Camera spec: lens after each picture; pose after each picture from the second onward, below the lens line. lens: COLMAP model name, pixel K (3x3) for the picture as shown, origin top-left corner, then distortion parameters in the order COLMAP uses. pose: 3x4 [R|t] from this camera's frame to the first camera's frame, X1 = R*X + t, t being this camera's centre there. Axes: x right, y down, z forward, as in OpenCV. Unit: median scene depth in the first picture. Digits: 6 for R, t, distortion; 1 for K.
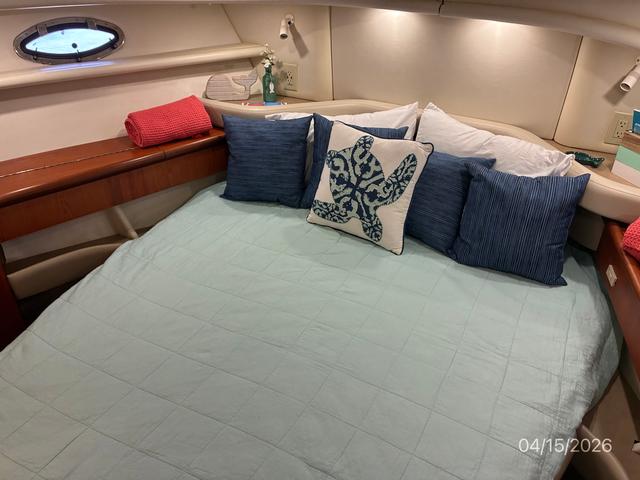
lens RADIAL K [[496.9, 0, 320.0], [0, 496.9, 240.0], [0, 0, 1]] dist [0.006080, 0.000745]
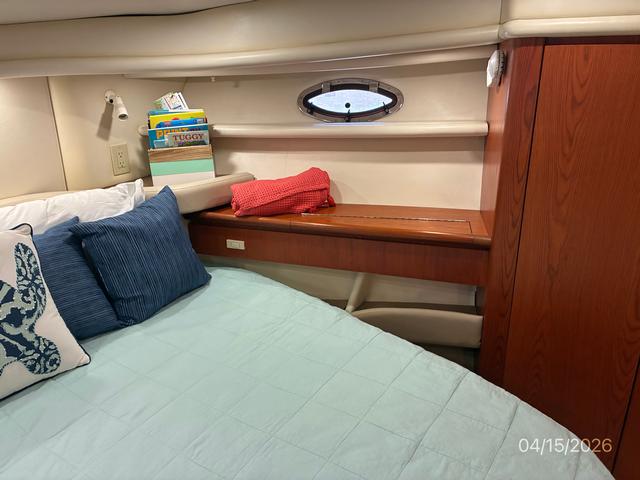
lens RADIAL K [[496.9, 0, 320.0], [0, 496.9, 240.0], [0, 0, 1]] dist [0.006080, 0.000745]
pose [[0.060288, -0.347588, 0.935707, -0.463844], [0.557120, 0.789535, 0.257394, -0.116918], [-0.828241, 0.505783, 0.241248, 0.449956]]
